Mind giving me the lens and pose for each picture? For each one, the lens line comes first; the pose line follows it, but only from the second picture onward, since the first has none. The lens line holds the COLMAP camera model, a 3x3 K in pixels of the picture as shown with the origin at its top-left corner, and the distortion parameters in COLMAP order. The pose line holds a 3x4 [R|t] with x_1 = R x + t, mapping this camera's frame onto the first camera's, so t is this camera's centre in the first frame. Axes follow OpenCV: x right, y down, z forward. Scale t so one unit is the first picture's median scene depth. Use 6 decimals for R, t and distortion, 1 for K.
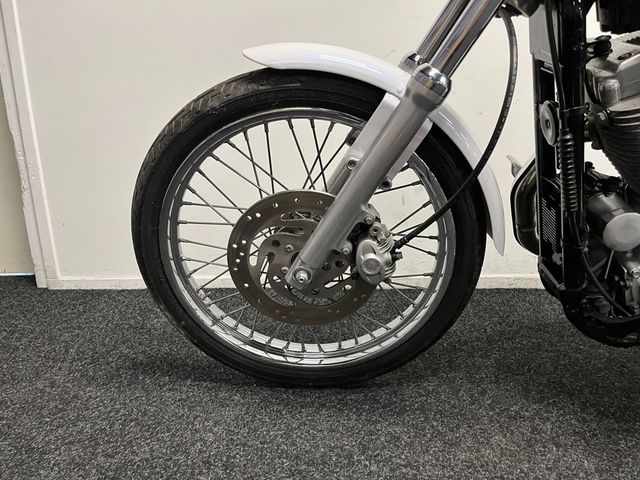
lens RADIAL K [[486.3, 0, 325.0], [0, 486.3, 232.2], [0, 0, 1]] dist [0.049180, -0.003654]
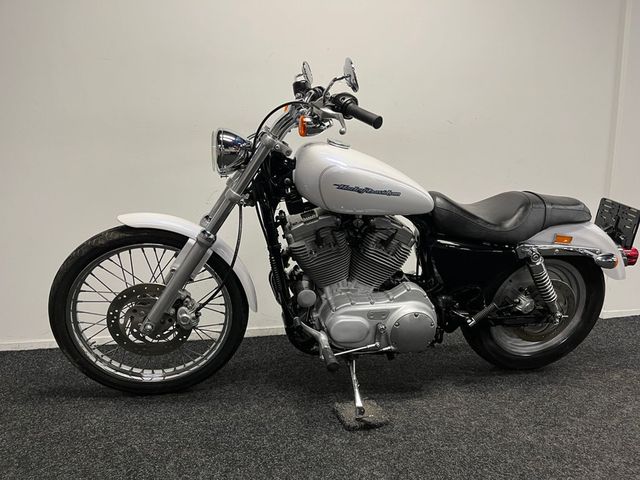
lens RADIAL K [[484.4, 0, 323.8], [0, 484.4, 242.3], [0, 0, 1]] dist [0.071503, -0.080594]
pose [[0.972110, -0.007145, 0.234415, 0.170919], [0.033284, 0.993621, -0.107744, -0.013224], [-0.232149, 0.112542, 0.966147, -1.047561]]
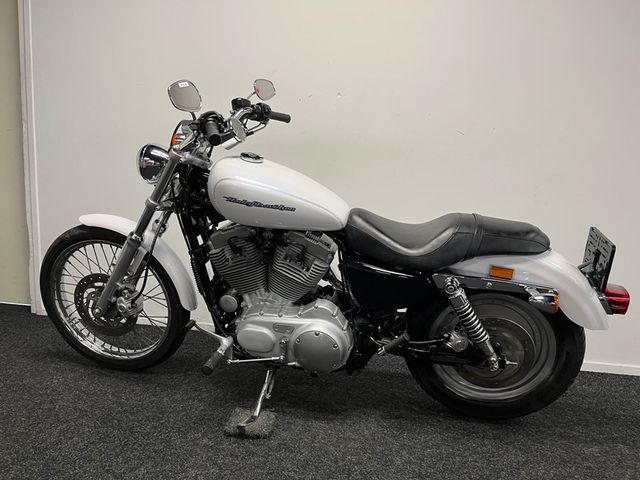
lens RADIAL K [[480.6, 0, 320.0], [0, 480.6, 240.0], [0, 0, 1]] dist [0.068765, -0.090060]
pose [[0.986706, 0.073995, -0.144693, 1.245882], [-0.091317, 0.988926, -0.116991, -0.065183], [0.134434, 0.128649, 0.982536, -1.111860]]
